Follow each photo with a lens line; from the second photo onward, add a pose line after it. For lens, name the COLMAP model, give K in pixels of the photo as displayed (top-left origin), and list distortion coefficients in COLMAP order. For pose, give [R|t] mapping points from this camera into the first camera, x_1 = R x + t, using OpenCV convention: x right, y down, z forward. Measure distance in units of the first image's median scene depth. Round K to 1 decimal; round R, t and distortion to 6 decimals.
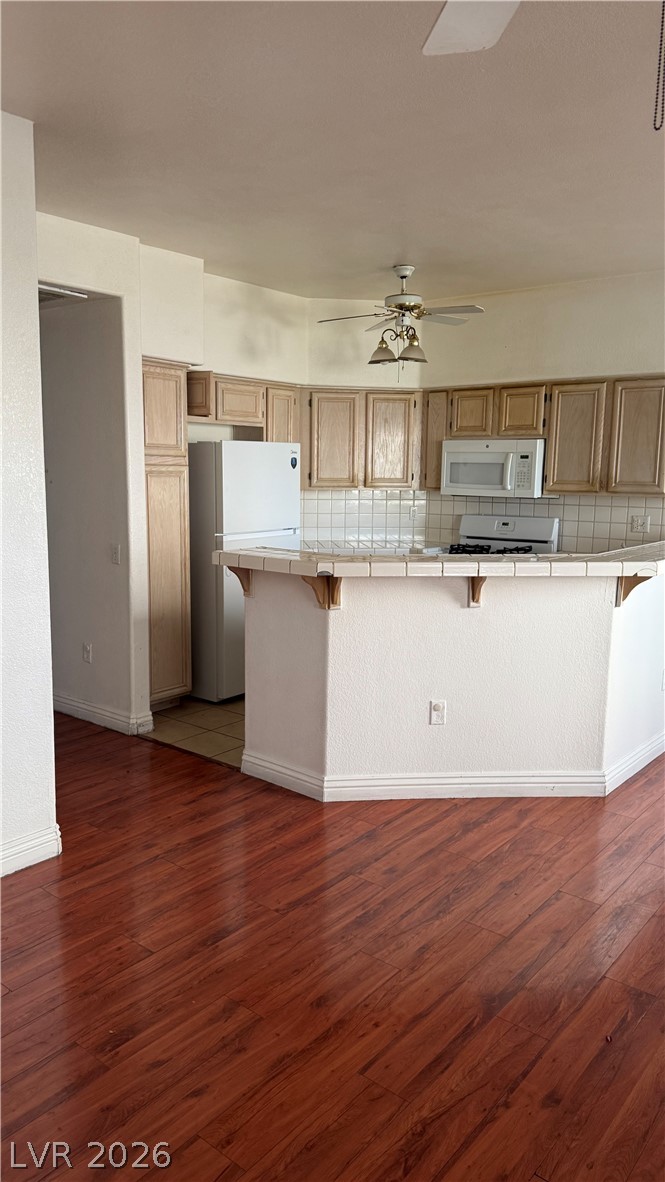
lens RADIAL K [[831.8, 0, 317.8], [0, 831.8, 590.0], [0, 0, 1]] dist [0.069475, -0.066676]
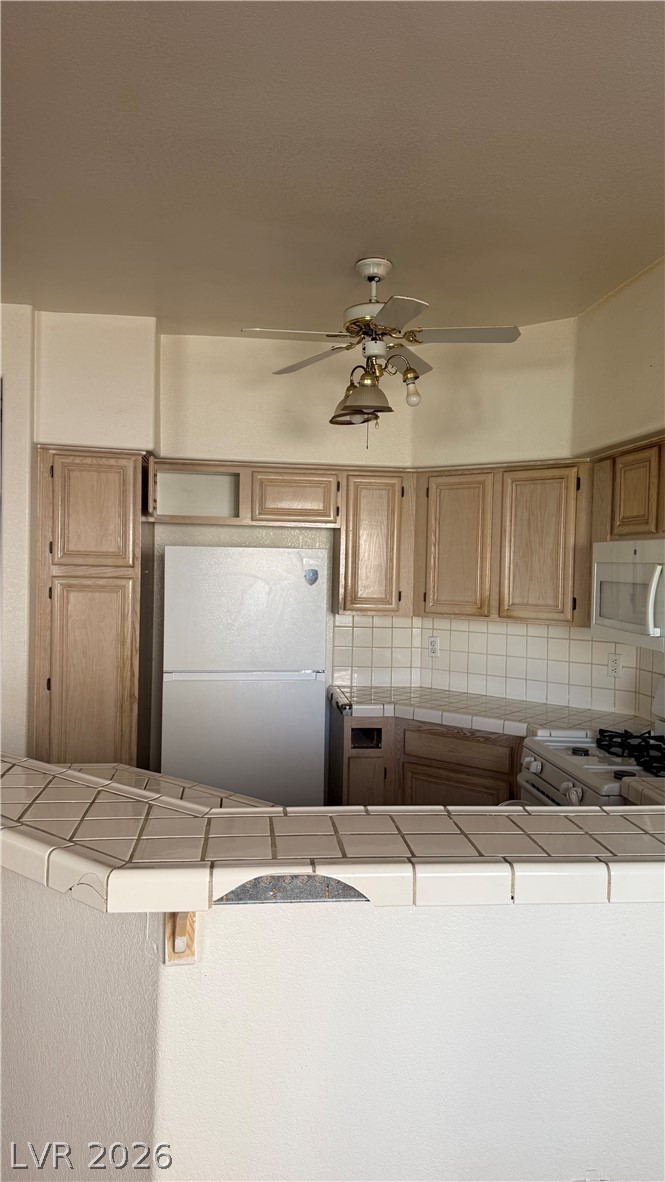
lens RADIAL K [[831.8, 0, 322.3], [0, 831.8, 595.3], [0, 0, 1]] dist [0.069475, -0.066676]
pose [[0.710216, 0.028429, -0.703409, 0.453428], [-0.118822, 0.989690, -0.079973, -0.082299], [0.693883, 0.140379, 0.706272, 0.512896]]
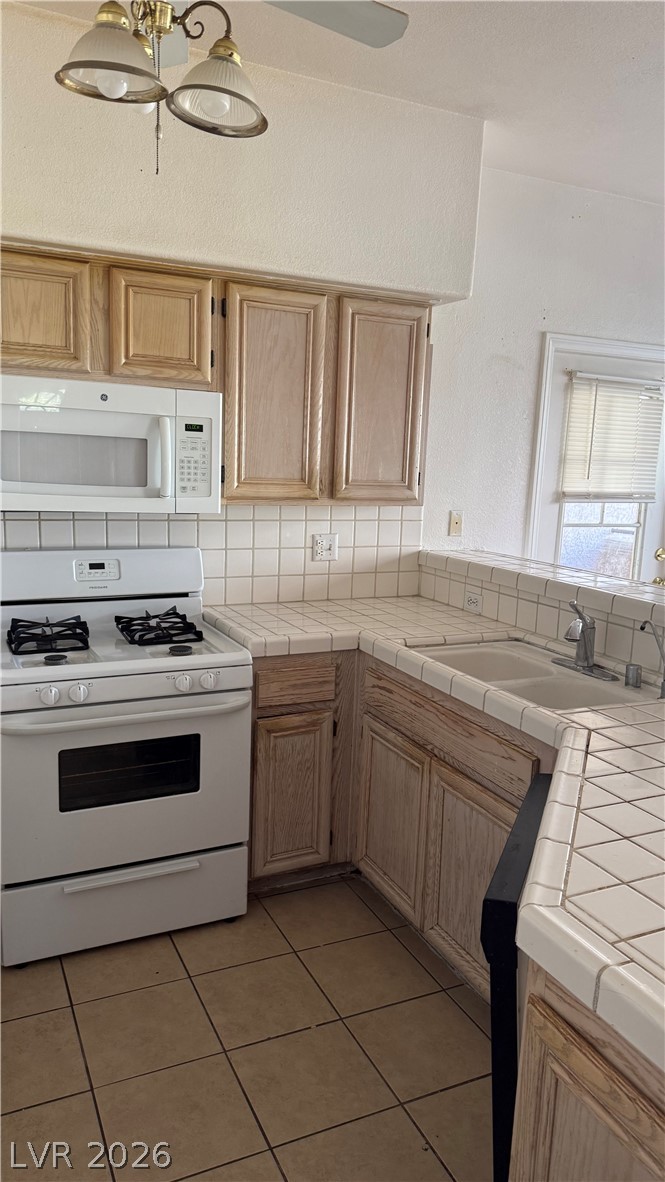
lens RADIAL K [[831.8, 0, 328.7], [0, 831.8, 594.7], [0, 0, 1]] dist [0.069475, -0.066676]
pose [[0.403974, -0.150702, 0.902271, -0.163837], [0.099572, 0.987720, 0.120393, -0.115877], [-0.909335, 0.041206, 0.414019, 0.743630]]
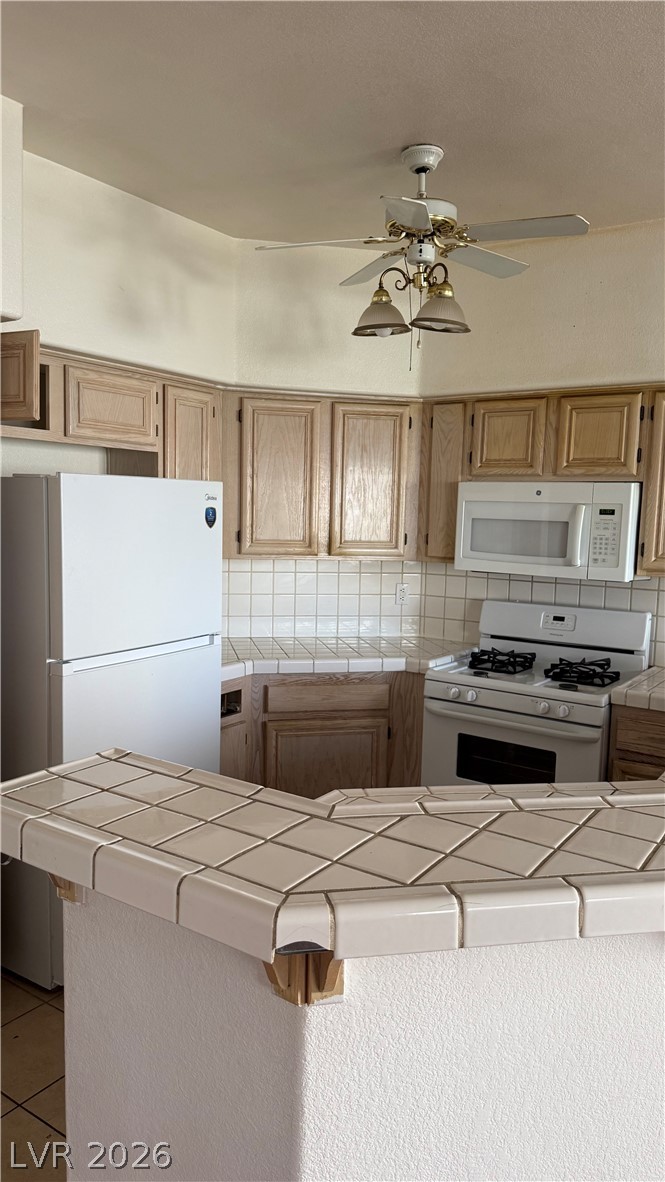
lens RADIAL K [[831.8, 0, 331.9], [0, 831.8, 597.7], [0, 0, 1]] dist [0.069475, -0.066676]
pose [[0.994306, 0.003116, 0.106517, -0.007396], [0.000936, 0.999279, -0.037965, -0.077324], [-0.106558, 0.037848, 0.993586, 0.440935]]
